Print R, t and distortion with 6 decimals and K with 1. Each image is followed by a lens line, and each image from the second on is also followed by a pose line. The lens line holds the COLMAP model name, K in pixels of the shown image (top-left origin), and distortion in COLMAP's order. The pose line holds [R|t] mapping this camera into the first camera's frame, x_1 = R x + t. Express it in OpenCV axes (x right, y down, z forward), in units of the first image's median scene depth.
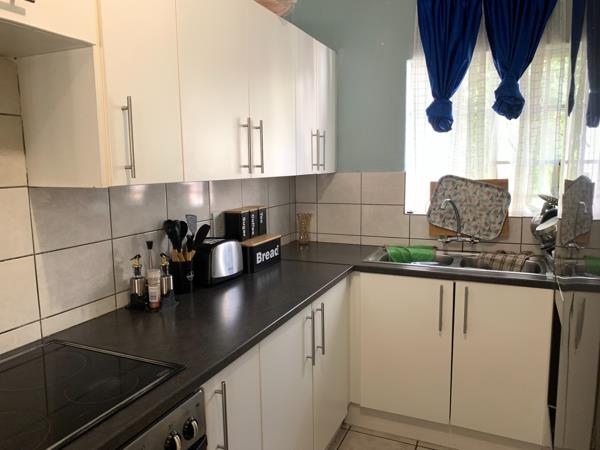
lens RADIAL K [[459.2, 0, 299.3], [0, 459.2, 224.8], [0, 0, 1]] dist [0.011859, -0.040284]
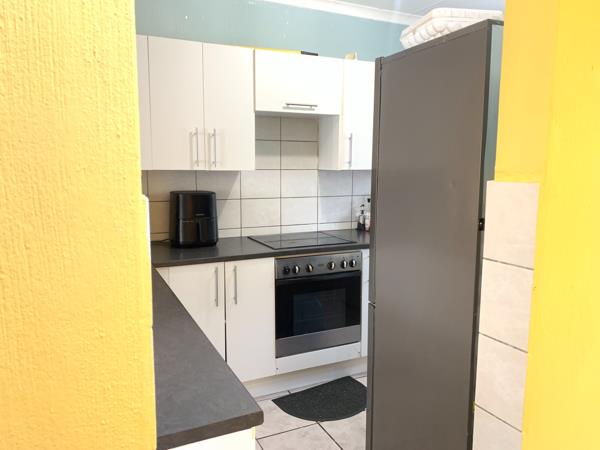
lens RADIAL K [[459.2, 0, 299.9], [0, 459.2, 224.6], [0, 0, 1]] dist [0.011859, -0.040284]
pose [[0.764481, 0.090960, -0.638196, 0.823765], [-0.092523, 0.995227, 0.031016, 0.124982], [0.637972, 0.035337, 0.769249, -0.846345]]
